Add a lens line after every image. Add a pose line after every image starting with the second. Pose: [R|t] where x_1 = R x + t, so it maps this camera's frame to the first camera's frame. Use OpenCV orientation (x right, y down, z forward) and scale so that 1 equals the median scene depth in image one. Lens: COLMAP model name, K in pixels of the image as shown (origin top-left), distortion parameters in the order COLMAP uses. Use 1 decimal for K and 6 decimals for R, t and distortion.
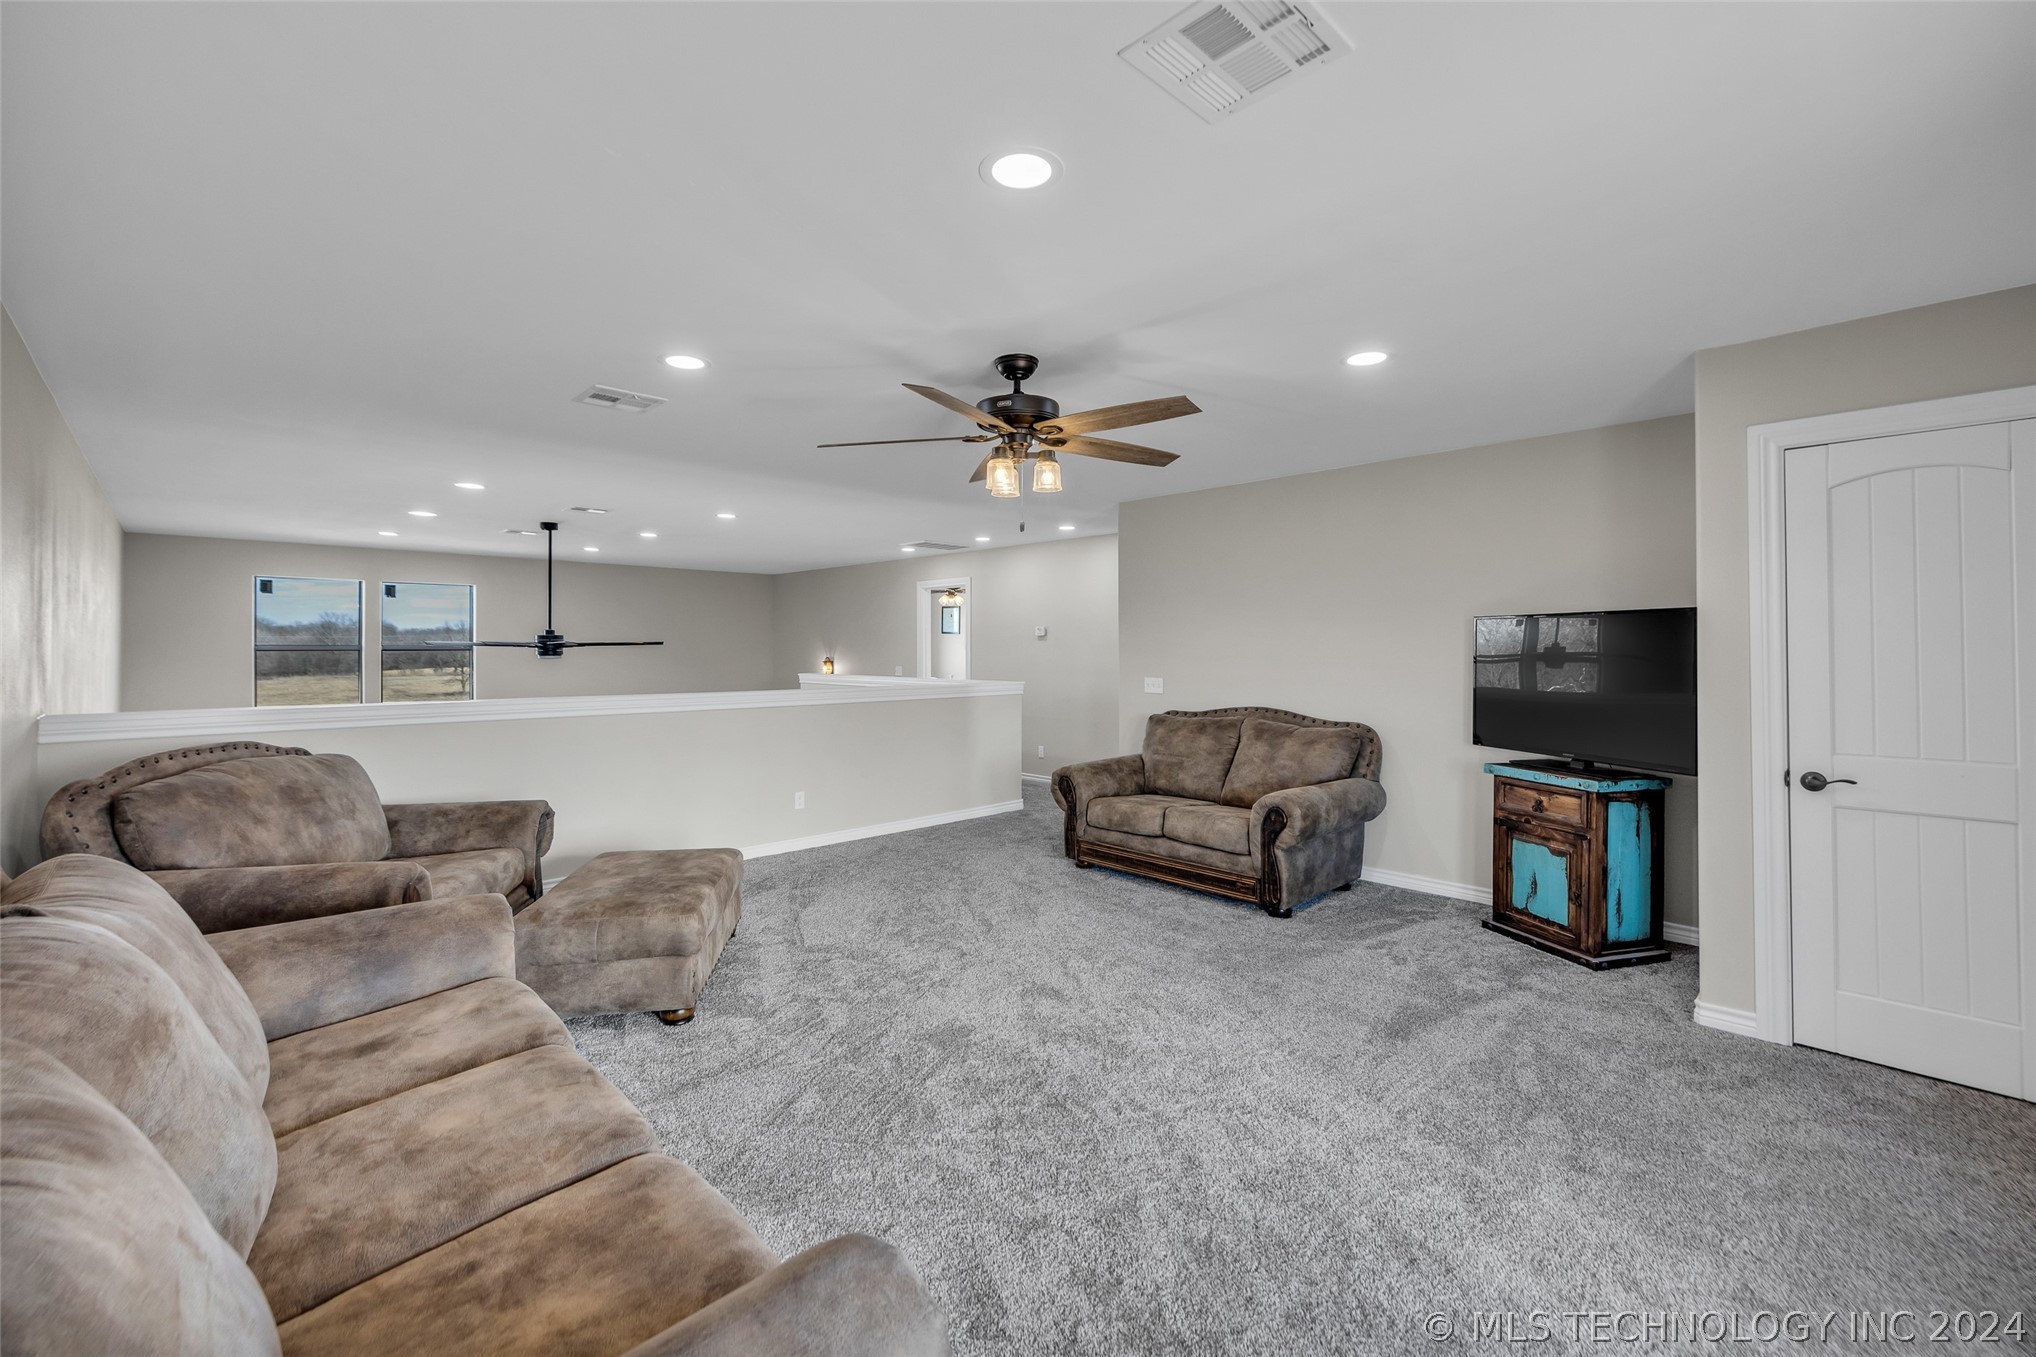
lens RADIAL K [[851.0, 0, 1020.6], [0, 851.0, 648.5], [0, 0, 1]] dist [-0.002759, -0.000283]
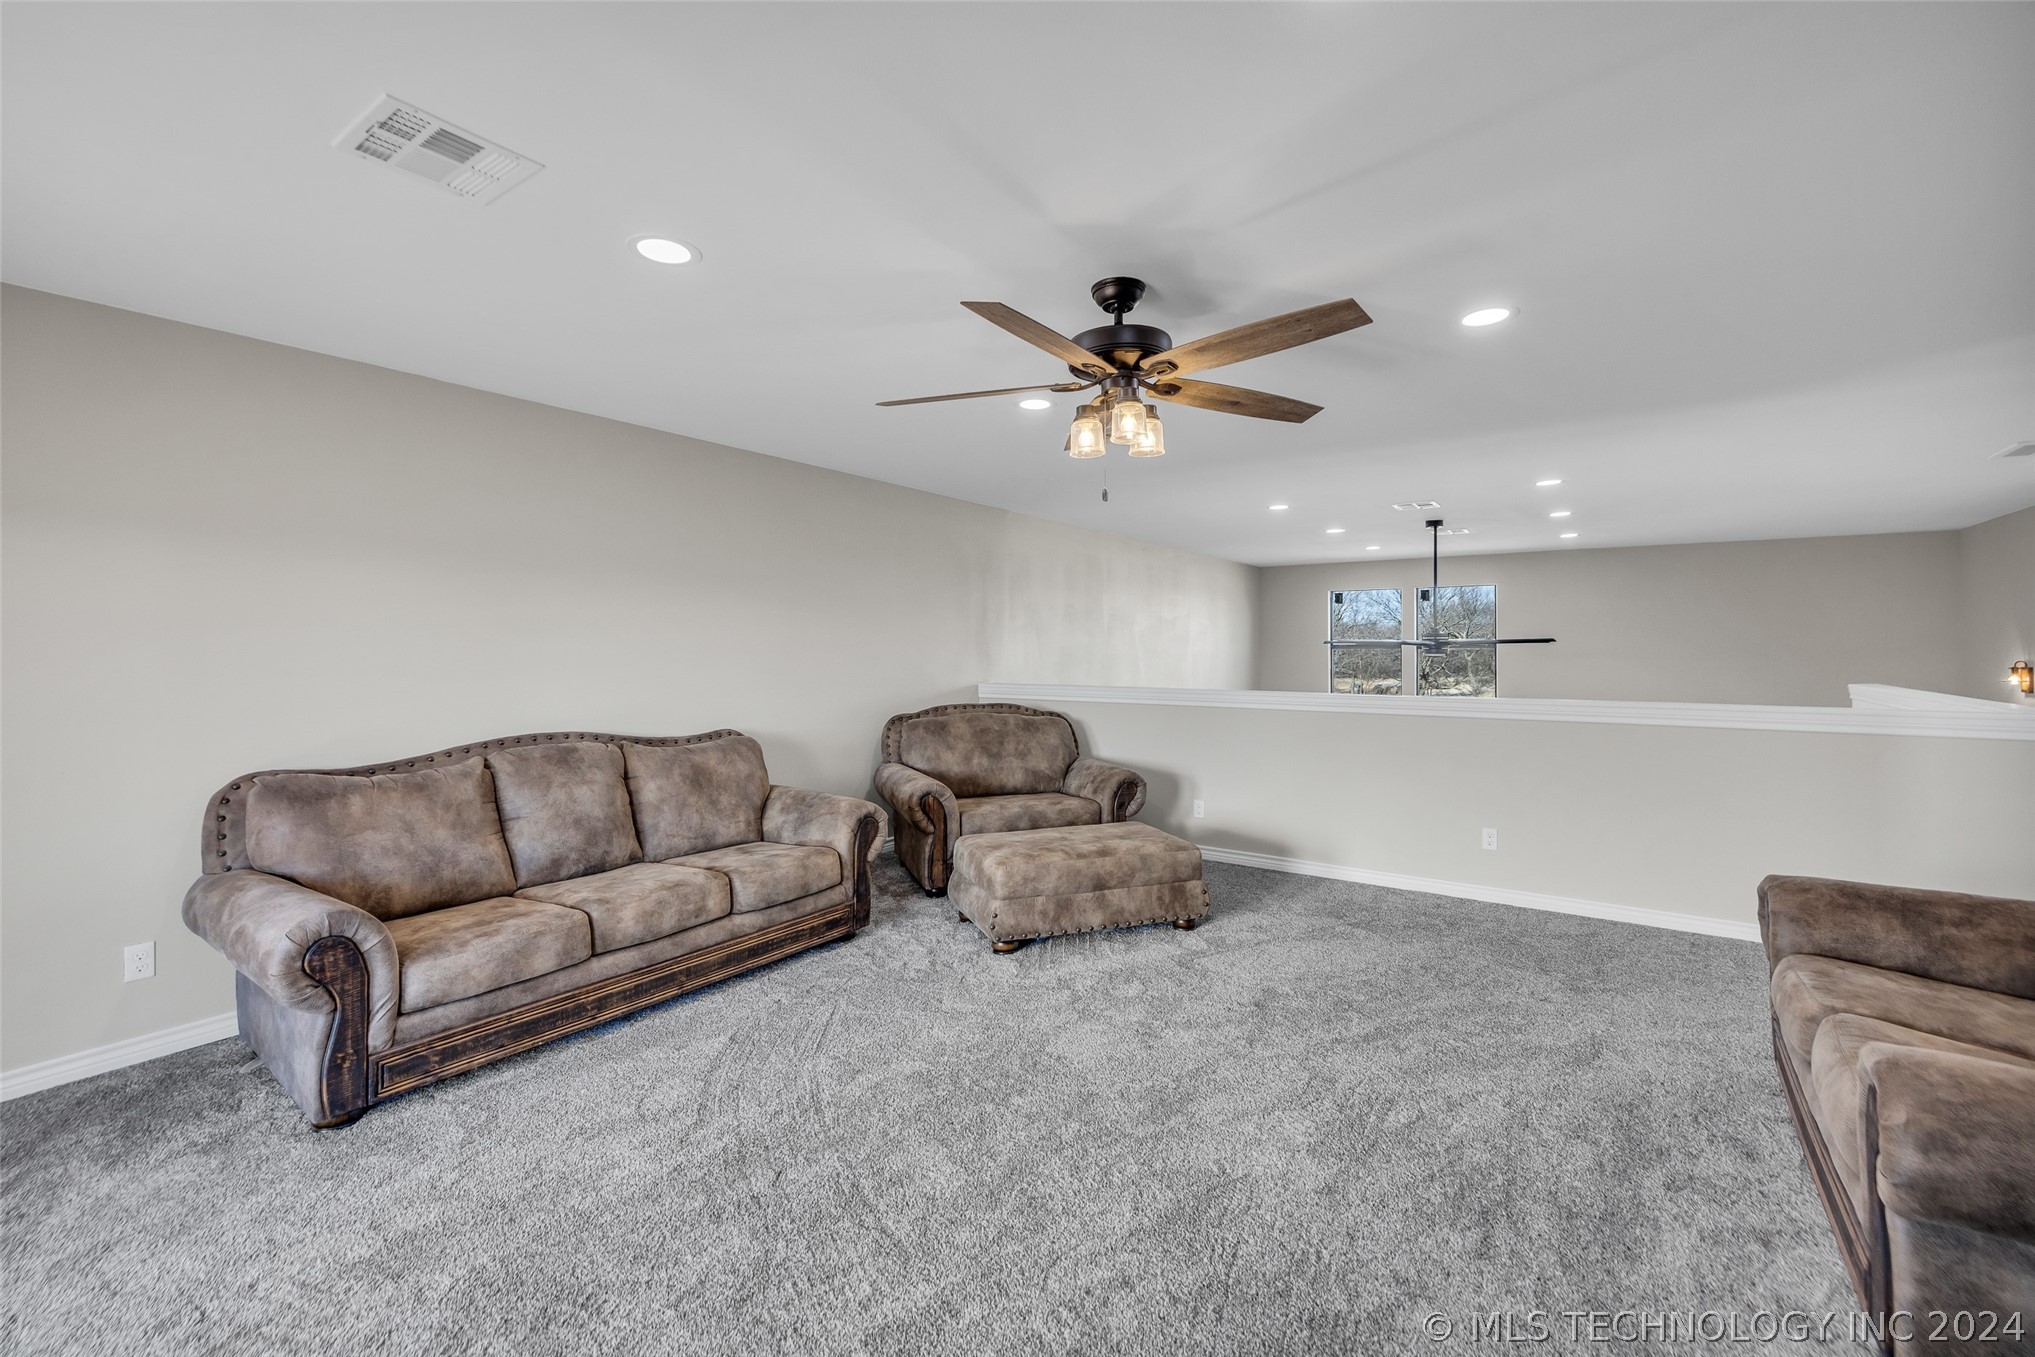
lens RADIAL K [[851.1, 0, 1015.3], [0, 851.1, 647.5], [0, 0, 1]] dist [-0.001109, 0.000513]
pose [[0.193899, -0.002126, -0.981019, 0.612467], [0.002749, 0.999995, -0.001624, 0.002619], [0.981018, -0.002382, 0.193904, 0.600074]]
